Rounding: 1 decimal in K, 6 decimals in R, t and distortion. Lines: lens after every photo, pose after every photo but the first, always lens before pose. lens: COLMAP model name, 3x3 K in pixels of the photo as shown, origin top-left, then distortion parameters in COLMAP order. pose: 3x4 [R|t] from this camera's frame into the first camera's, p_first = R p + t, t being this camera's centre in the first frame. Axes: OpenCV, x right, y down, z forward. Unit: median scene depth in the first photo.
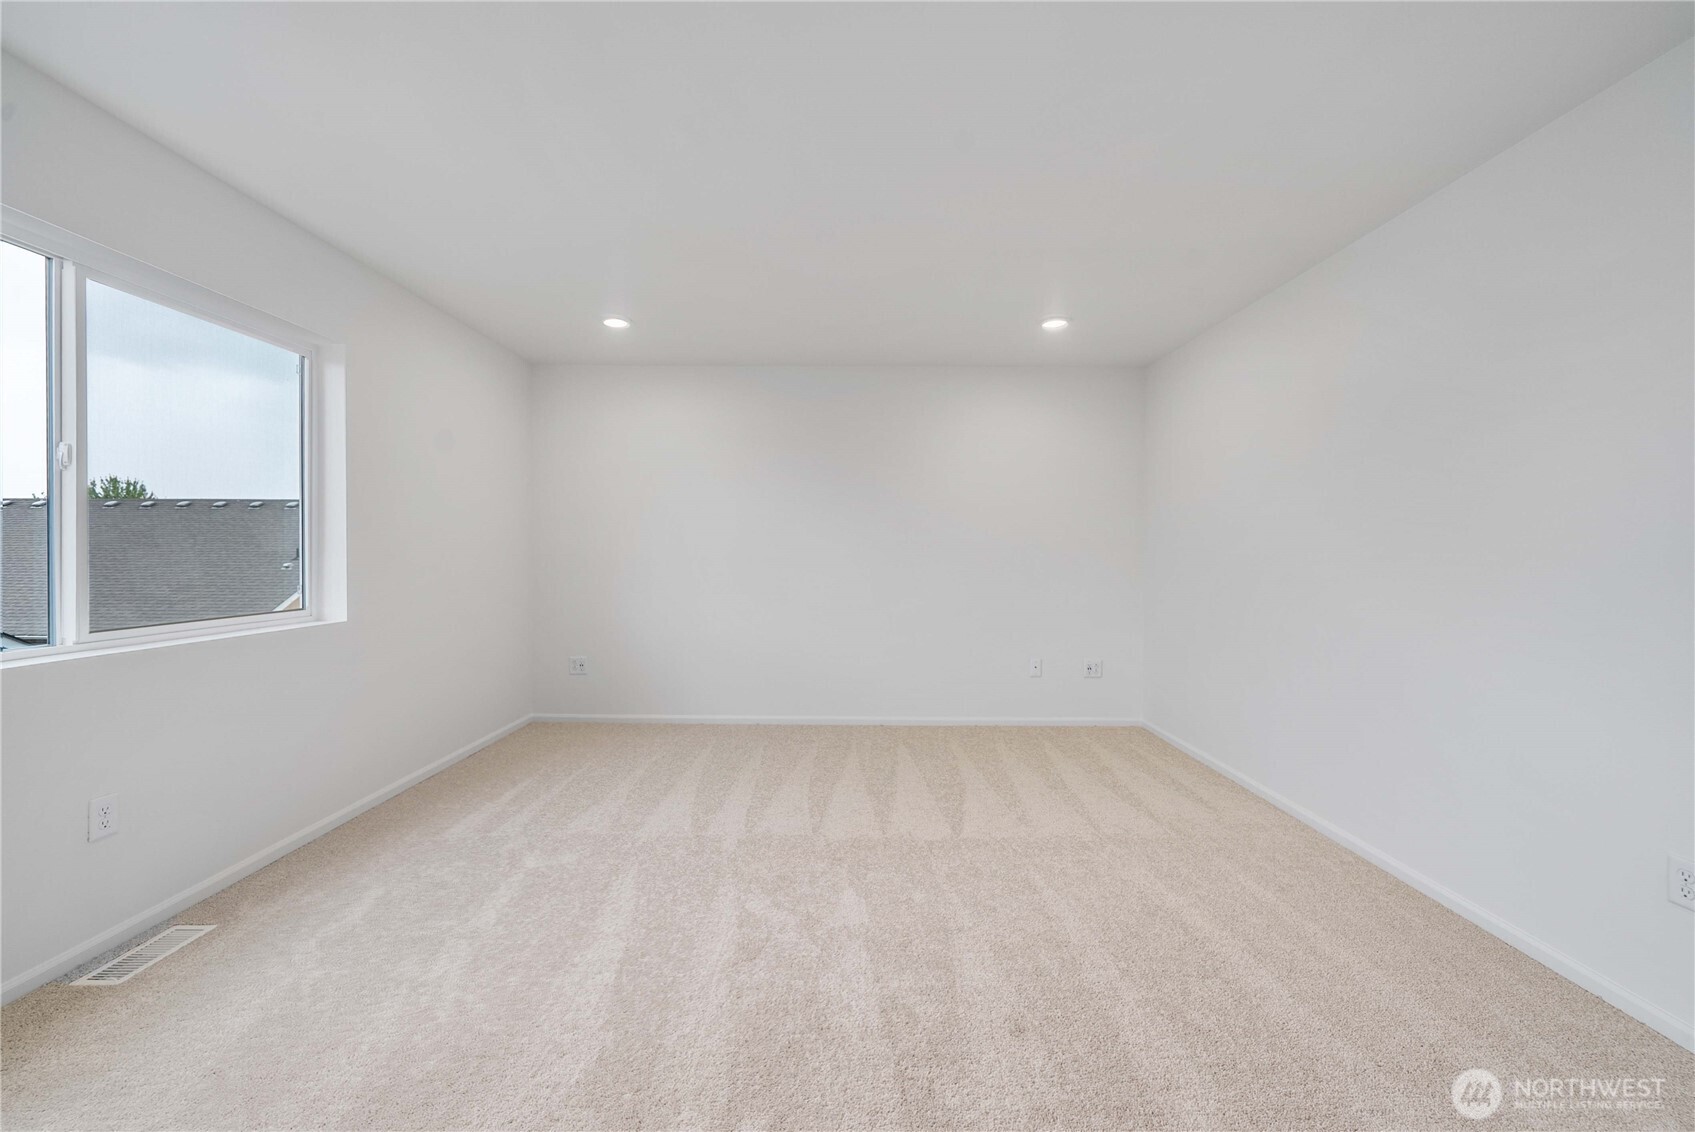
lens RADIAL K [[655.4, 0, 843.5], [0, 655.4, 561.4], [0, 0, 1]] dist [-0.002026, -0.000388]
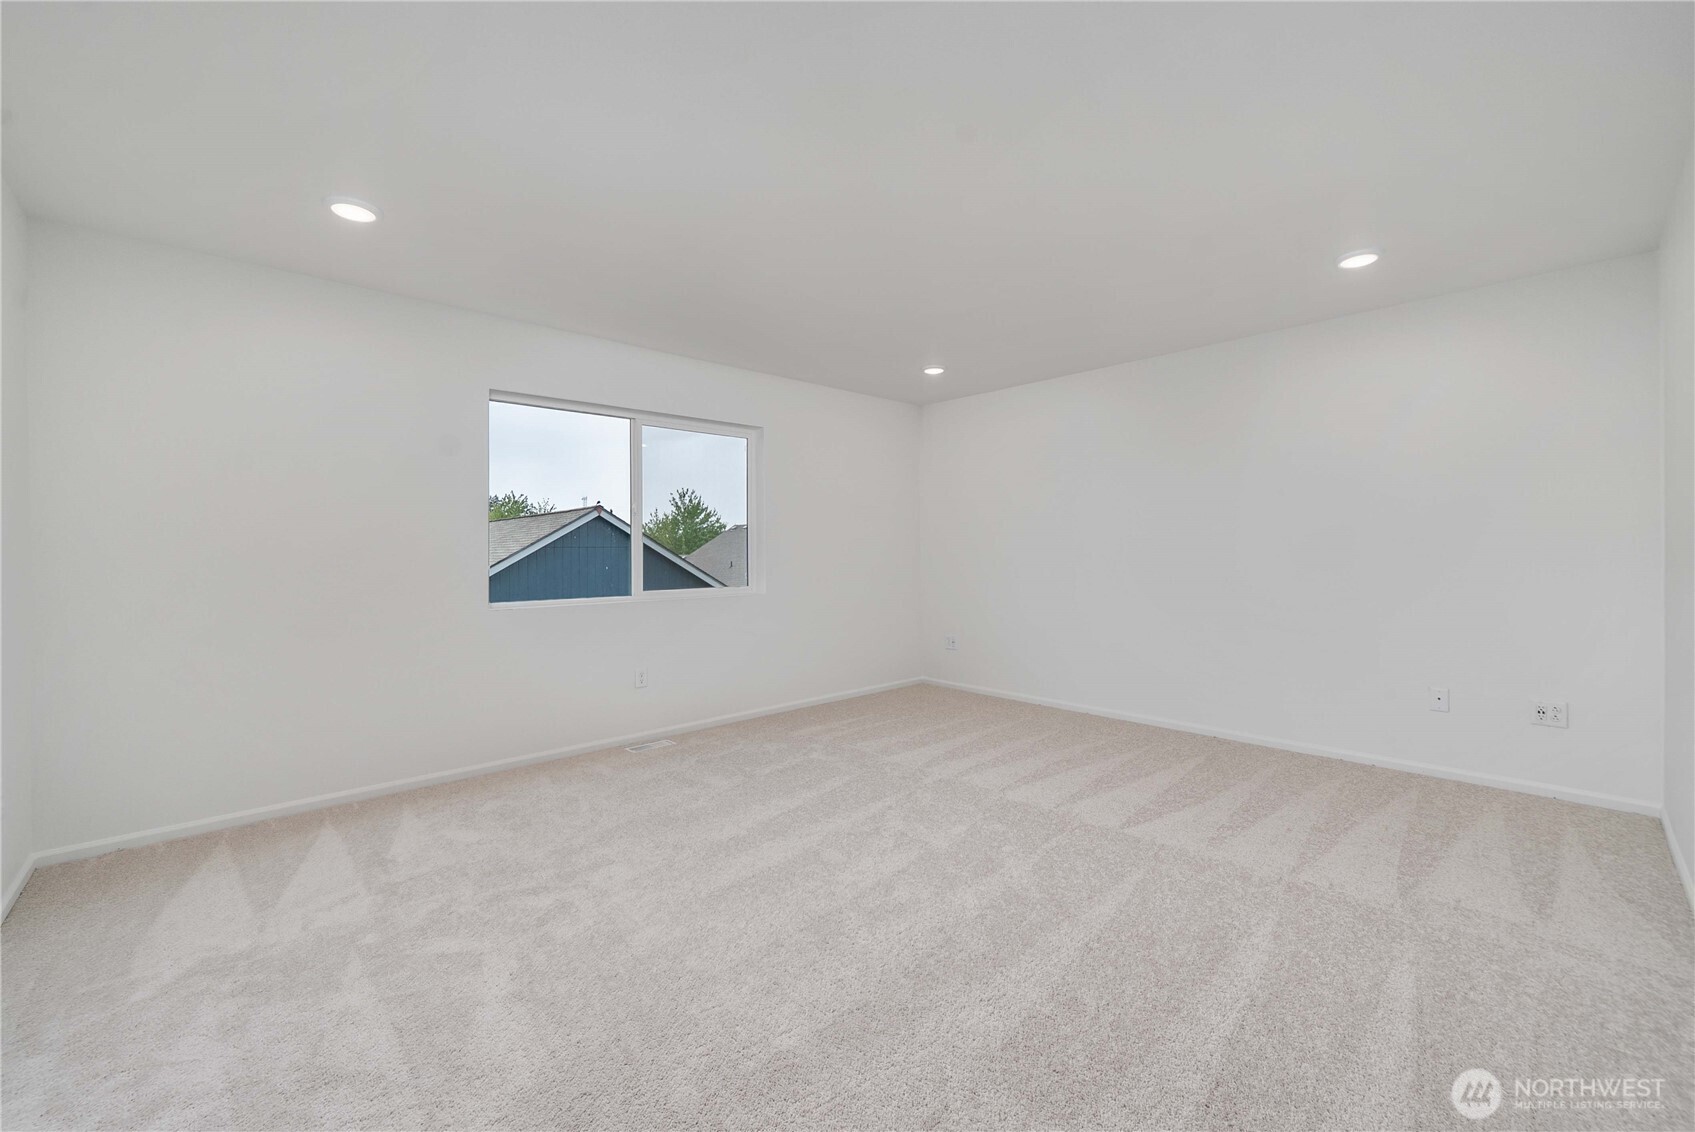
lens RADIAL K [[655.4, 0, 852.5], [0, 655.4, 562.3], [0, 0, 1]] dist [-0.002026, -0.000388]
pose [[0.697254, 0.003157, -0.716817, 0.520426], [0.001267, 0.999983, 0.005636, 0.000908], [0.716823, -0.004838, 0.697238, 0.000634]]
